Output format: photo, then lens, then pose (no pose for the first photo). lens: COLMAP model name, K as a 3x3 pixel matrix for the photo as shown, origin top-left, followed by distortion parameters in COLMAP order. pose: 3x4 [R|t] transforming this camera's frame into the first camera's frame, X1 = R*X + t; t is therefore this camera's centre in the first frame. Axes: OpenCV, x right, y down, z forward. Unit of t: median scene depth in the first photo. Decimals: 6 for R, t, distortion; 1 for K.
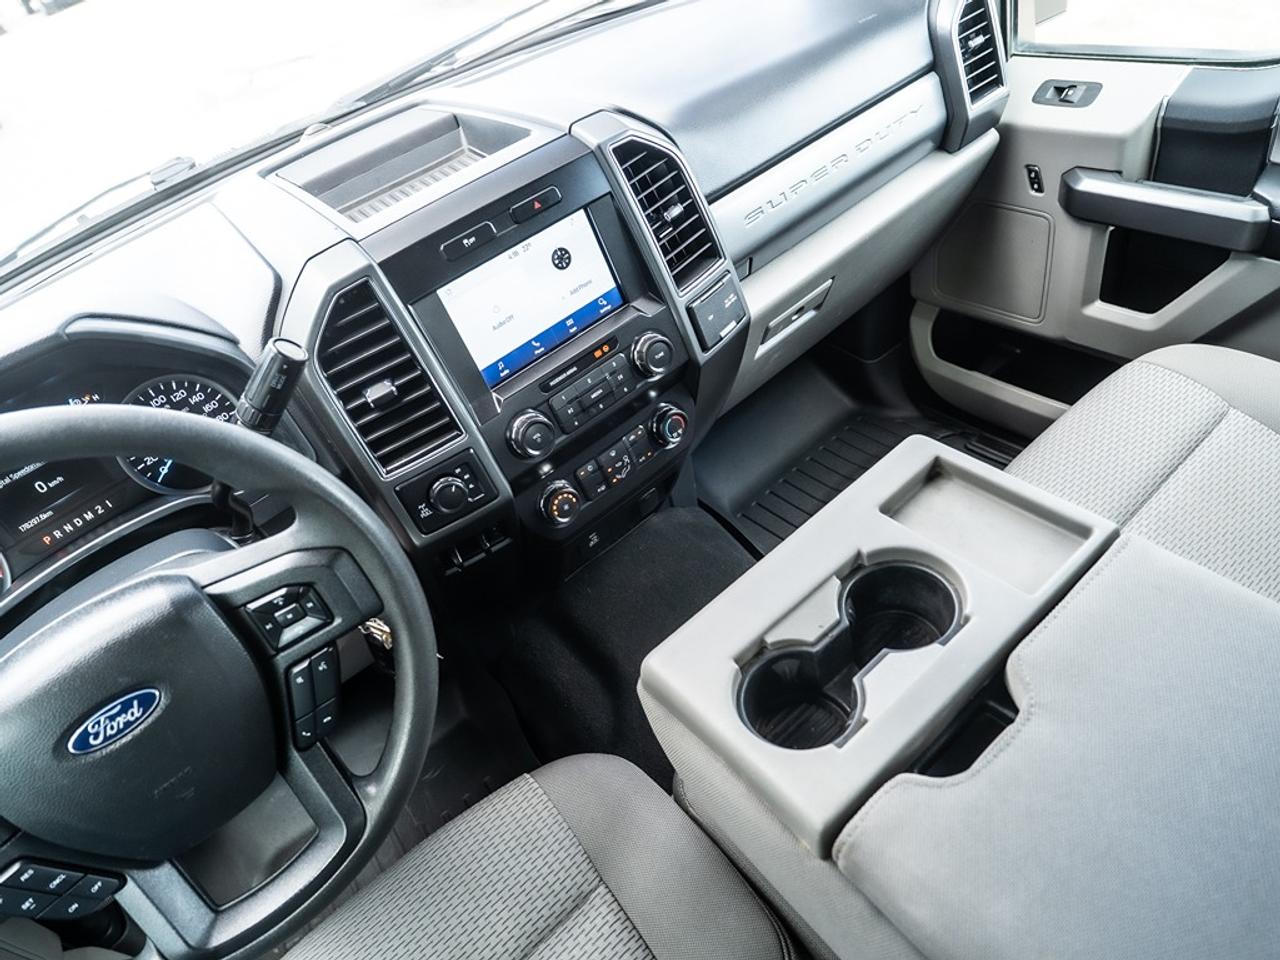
lens RADIAL K [[779.7, 0, 635.5], [0, 779.7, 478.0], [0, 0, 1]] dist [-0.022718, 0.001539]
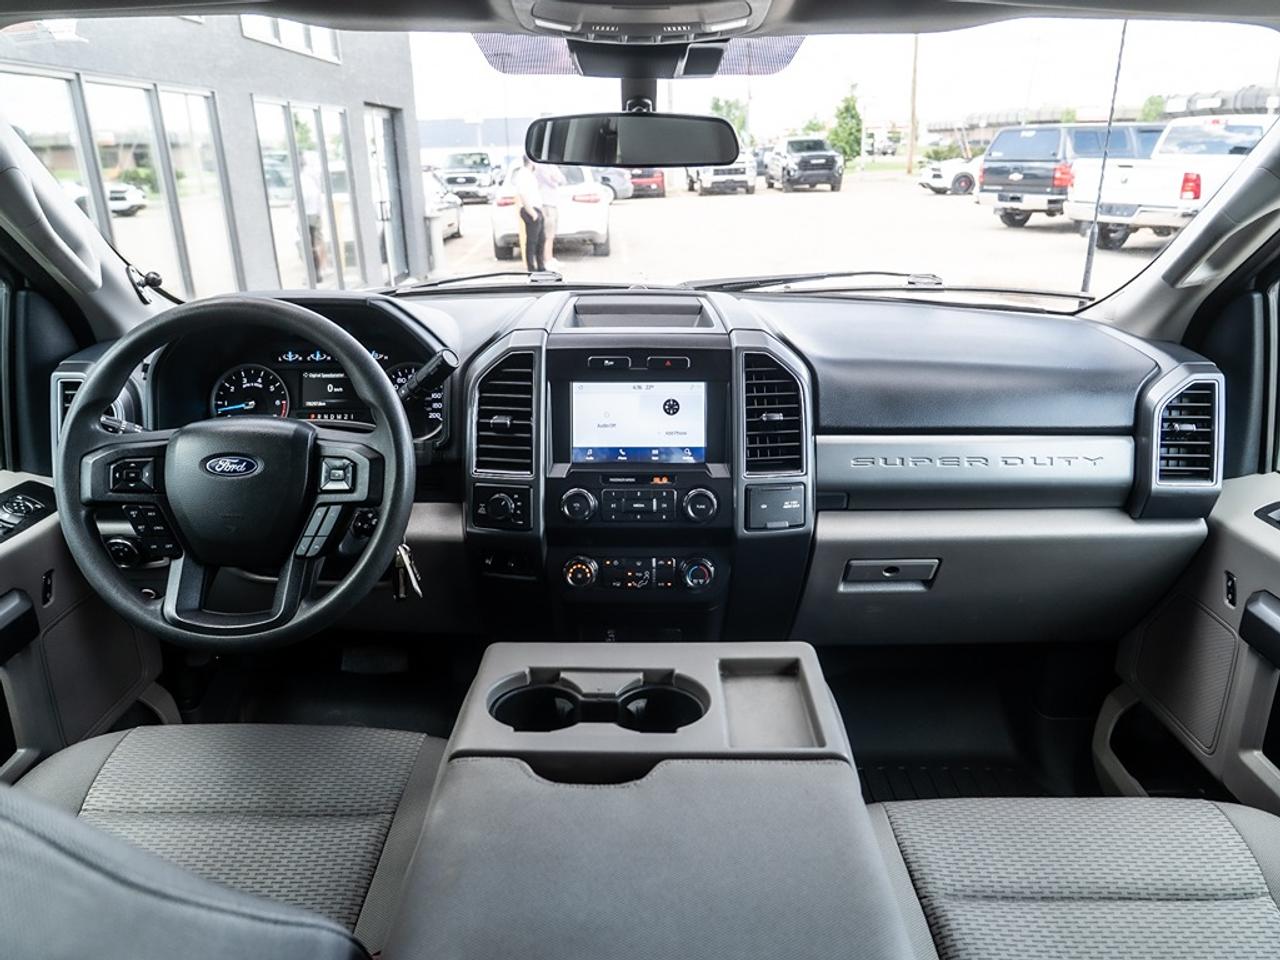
lens RADIAL K [[867.2, 0, 637.2], [0, 867.2, 455.4], [0, 0, 1]] dist [-0.018731, -0.004252]
pose [[0.754181, 0.412216, -0.511164, 0.632340], [-0.557512, 0.813253, -0.166736, 0.062405], [0.346975, 0.410729, 0.843155, -0.227118]]
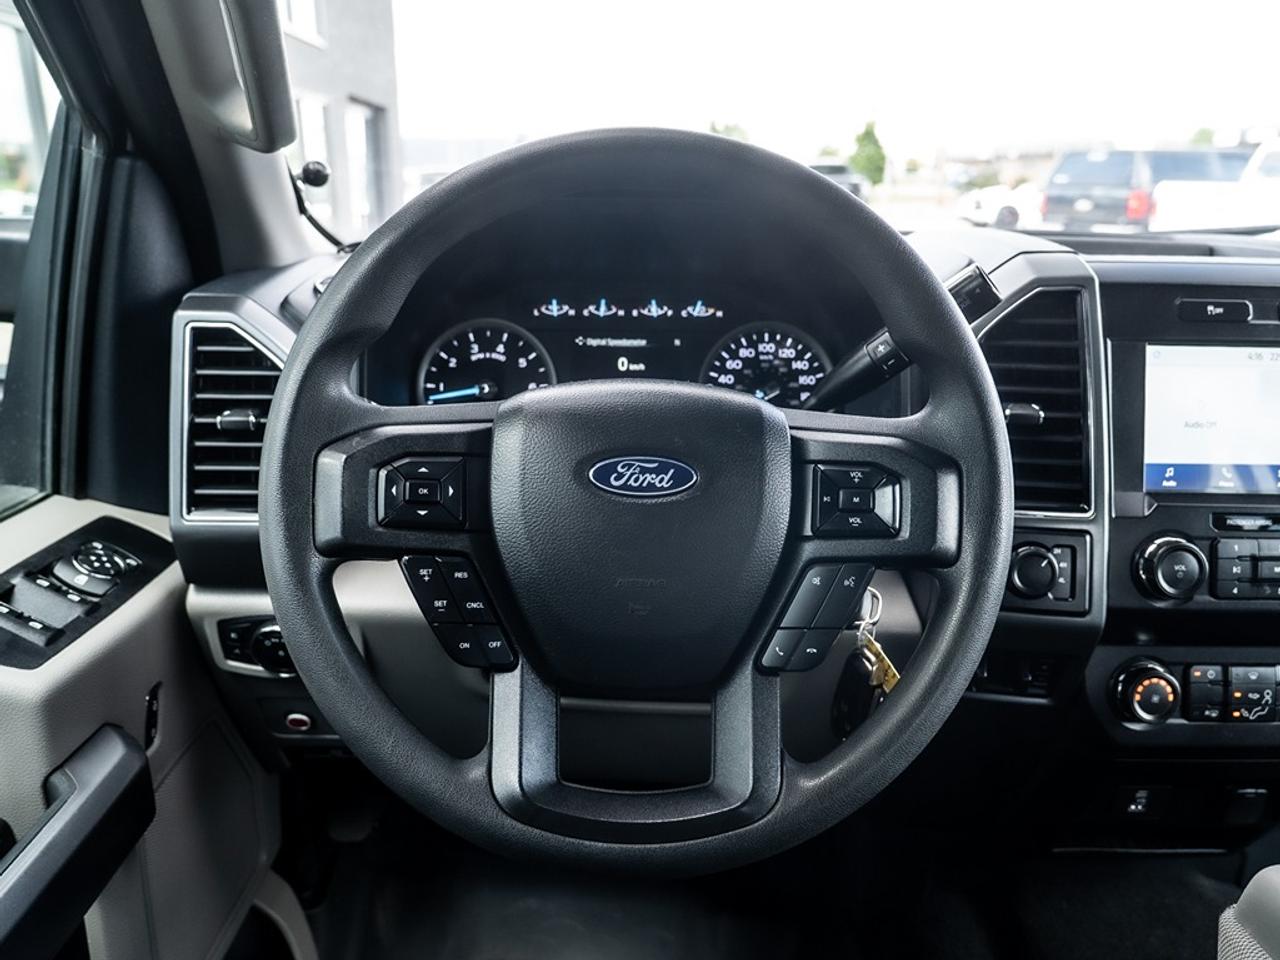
lens RADIAL K [[996.6, 0, 648.6], [0, 996.6, 480.7], [0, 0, 1]] dist [-0.033696, 0.013113]
pose [[0.764384, 0.399498, -0.506080, -0.069467], [-0.561354, 0.798466, -0.217563, 0.332460], [0.317172, 0.450392, 0.834595, 0.055199]]
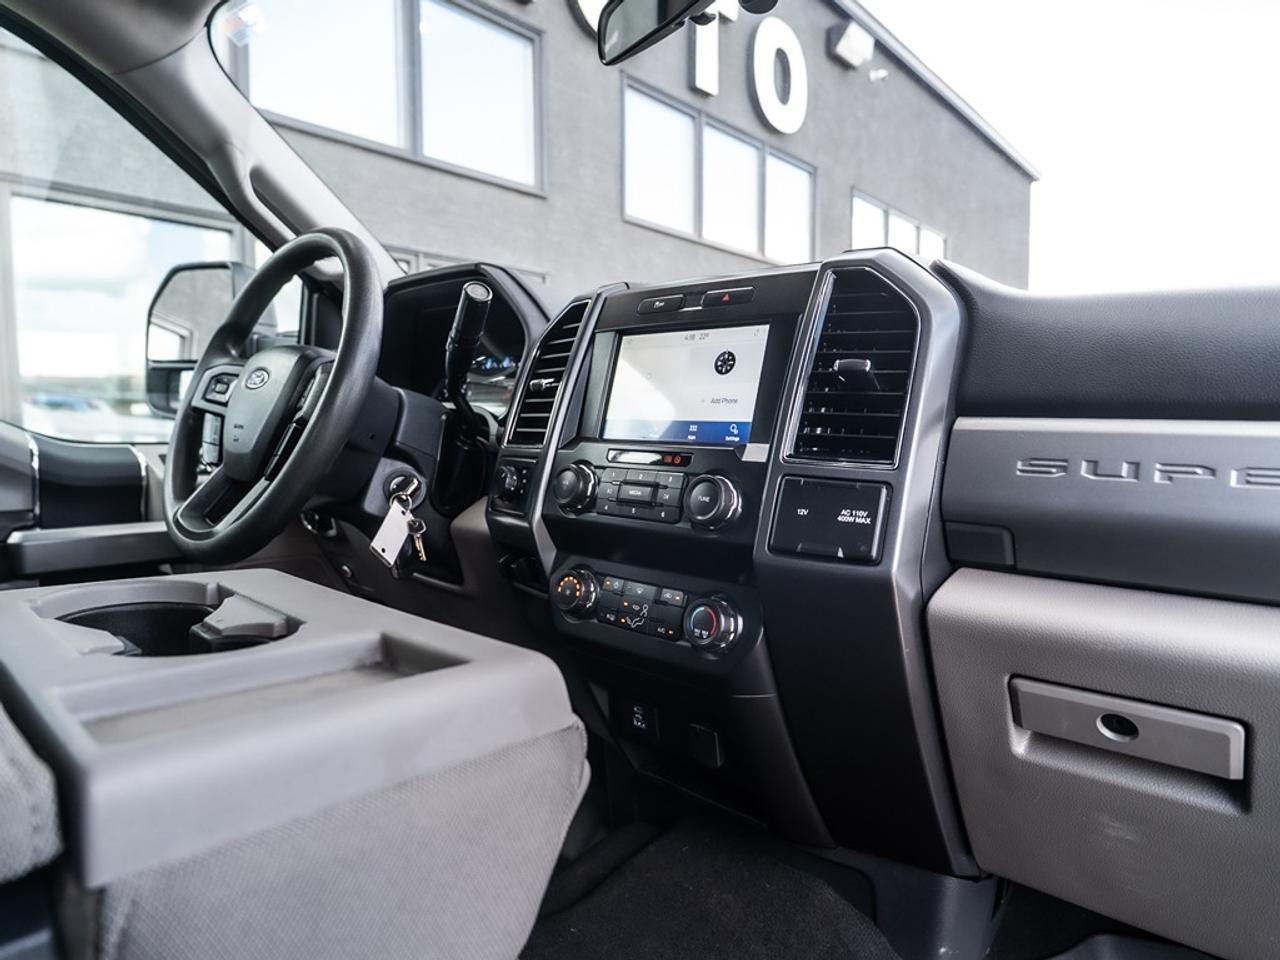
lens RADIAL K [[779.7, 0, 641.0], [0, 779.7, 476.9], [0, 0, 1]] dist [-0.022718, 0.001539]
pose [[0.142091, 0.297088, -0.944219, 0.736076], [-0.706997, 0.698089, 0.113253, -0.218015], [0.692795, 0.651468, 0.309233, 0.724692]]
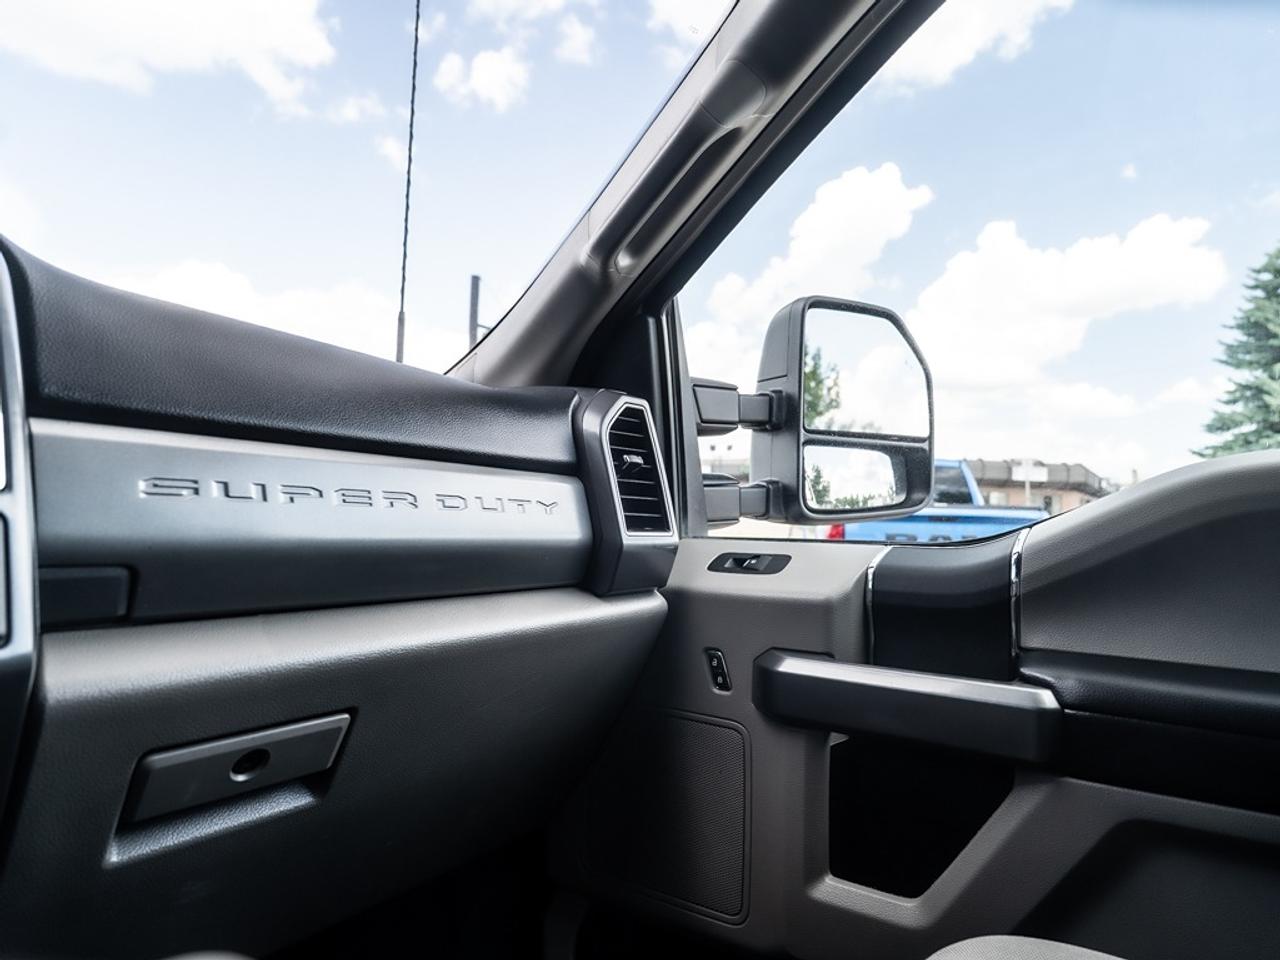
lens RADIAL K [[779.7, 0, 640.0], [0, 779.7, 479.6], [0, 0, 1]] dist [-0.022718, 0.001539]
pose [[0.930550, 0.269796, 0.247561, 0.343364], [-0.002217, 0.680232, -0.732993, 0.000458], [-0.366157, 0.681538, 0.633589, 0.686479]]
